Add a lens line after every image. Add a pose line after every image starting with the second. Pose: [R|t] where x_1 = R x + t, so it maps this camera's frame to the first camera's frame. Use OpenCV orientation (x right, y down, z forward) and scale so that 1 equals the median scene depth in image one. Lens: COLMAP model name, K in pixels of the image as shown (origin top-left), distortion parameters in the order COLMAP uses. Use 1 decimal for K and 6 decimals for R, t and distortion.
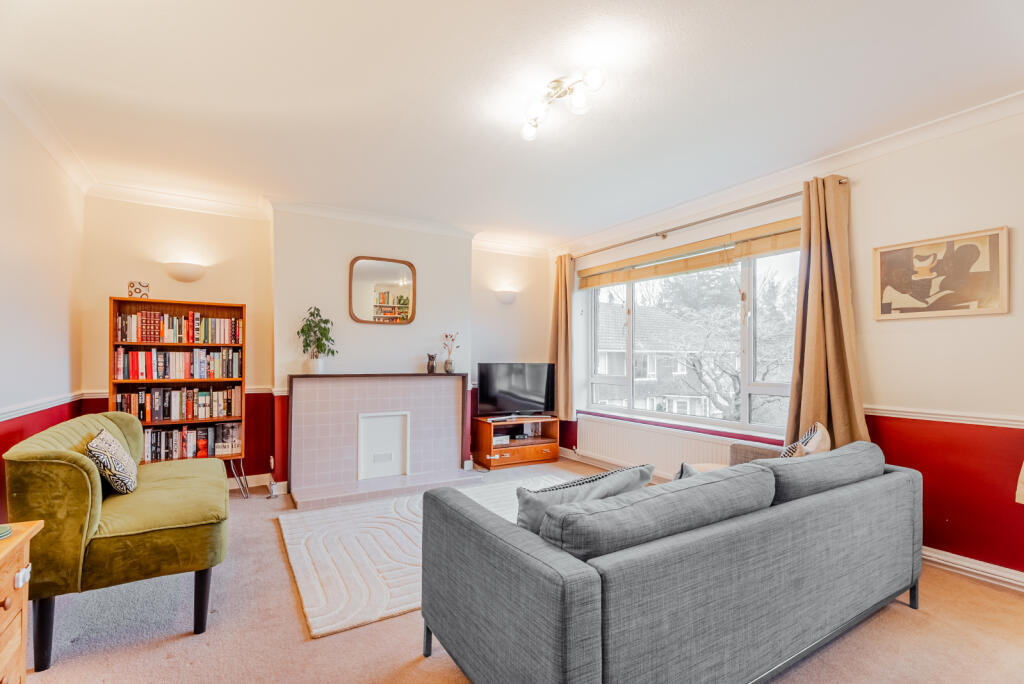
lens RADIAL K [[456.9, 0, 509.5], [0, 456.9, 351.1], [0, 0, 1]] dist [-0.002464, 0.000097]
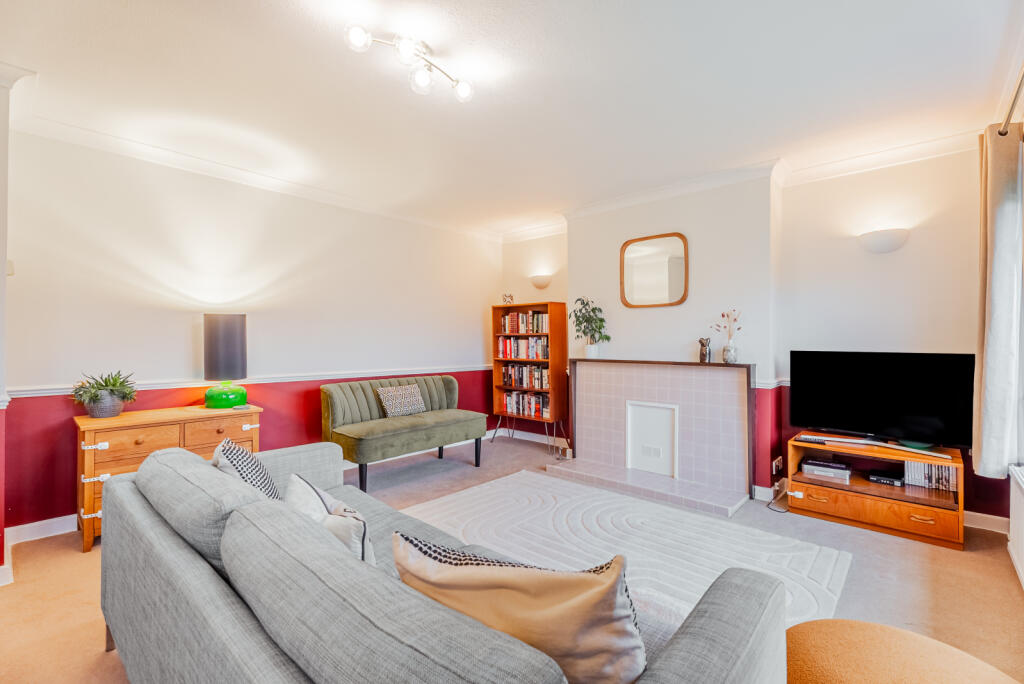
lens RADIAL K [[456.9, 0, 509.6], [0, 456.9, 341.1], [0, 0, 1]] dist [-0.002464, 0.000097]
pose [[0.278462, -0.011448, -0.960379, 0.611678], [0.008720, 0.999918, -0.009391, 0.018836], [0.960408, -0.005760, 0.278539, 0.541212]]
